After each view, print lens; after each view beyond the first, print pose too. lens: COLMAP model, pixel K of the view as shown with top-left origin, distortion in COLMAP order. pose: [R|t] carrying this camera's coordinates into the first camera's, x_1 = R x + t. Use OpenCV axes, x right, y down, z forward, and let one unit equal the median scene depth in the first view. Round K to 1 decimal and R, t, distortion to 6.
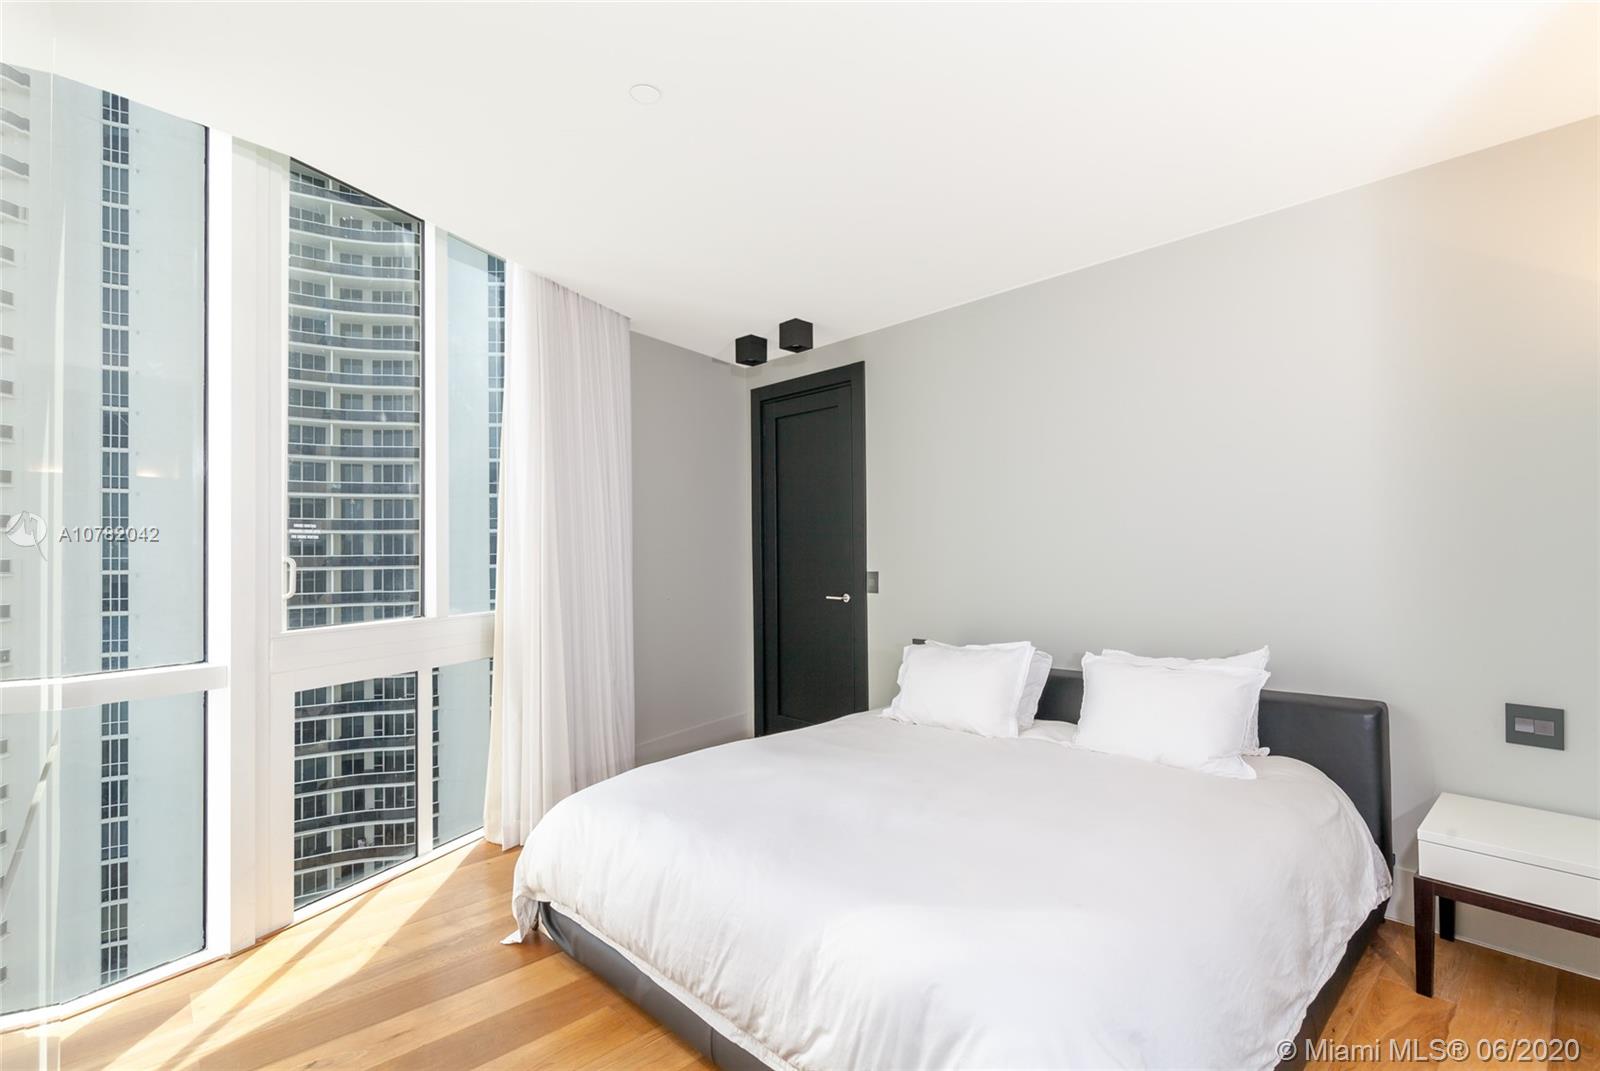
lens RADIAL K [[732.6, 0, 796.8], [0, 732.6, 510.2], [0, 0, 1]] dist [0.000736, -0.000109]
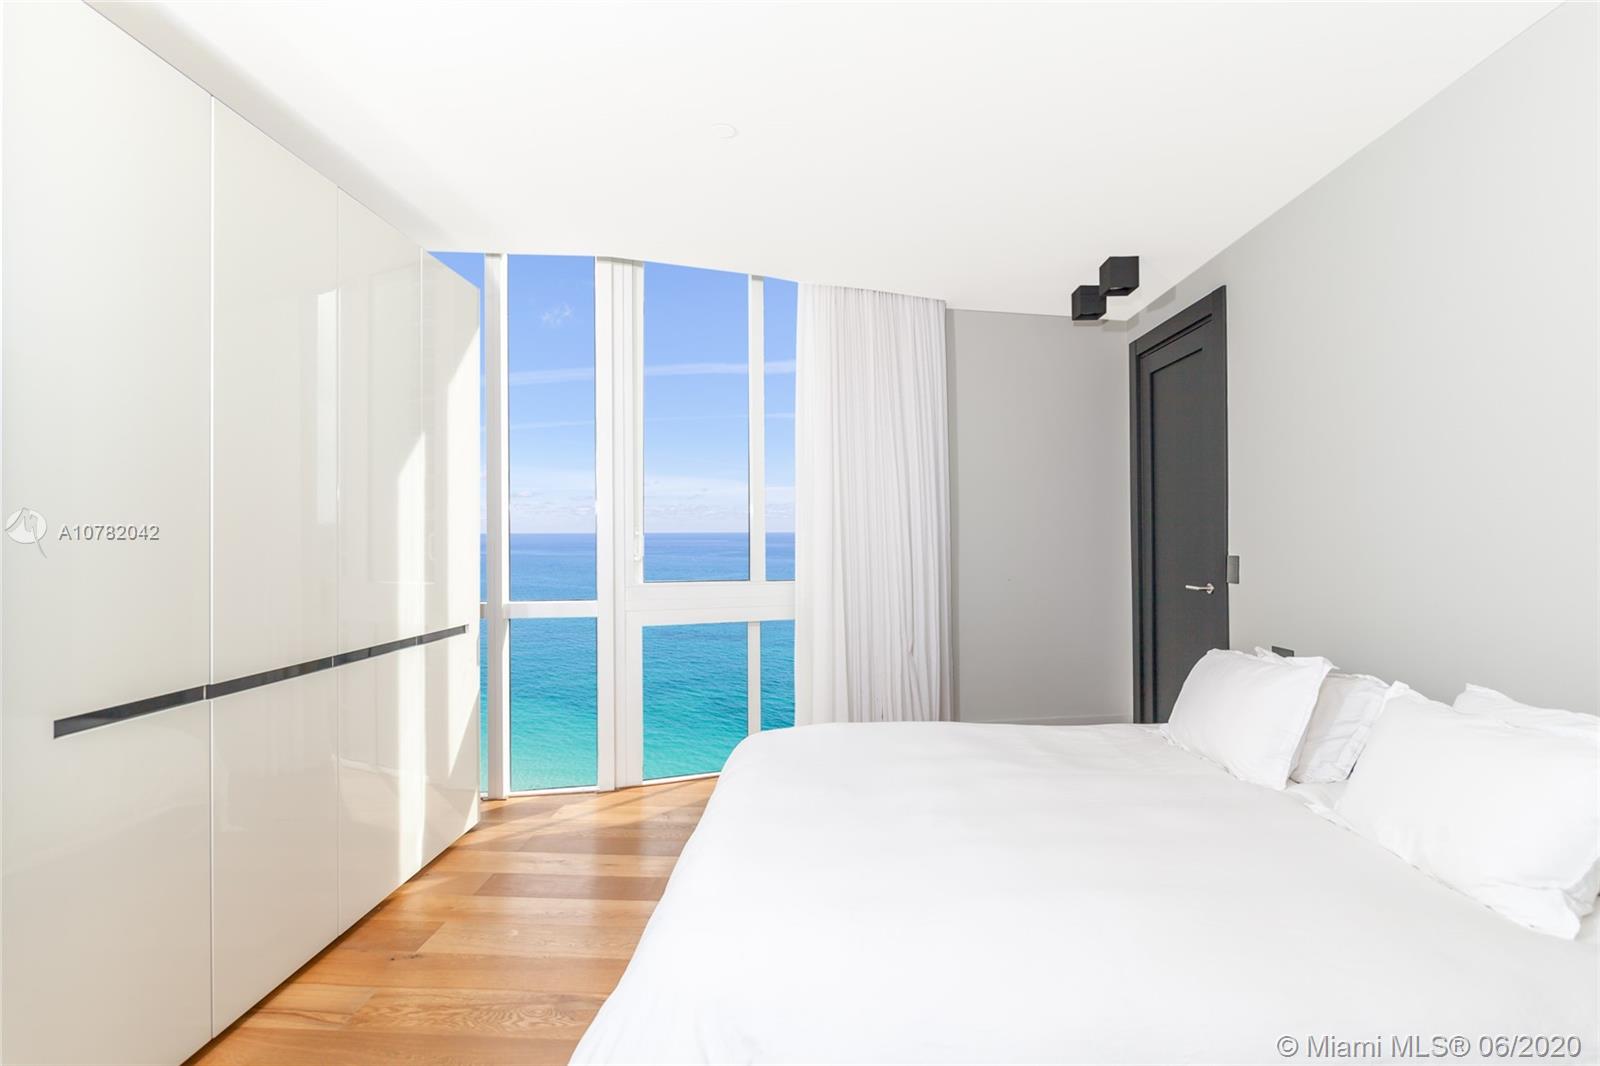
lens RADIAL K [[732.6, 0, 796.8], [0, 732.6, 507.7], [0, 0, 1]] dist [0.000736, -0.000109]
pose [[0.700513, -0.020489, -0.713345, 0.333562], [0.038493, 0.999217, 0.009100, 0.008043], [0.712600, -0.033834, 0.700754, 0.129060]]
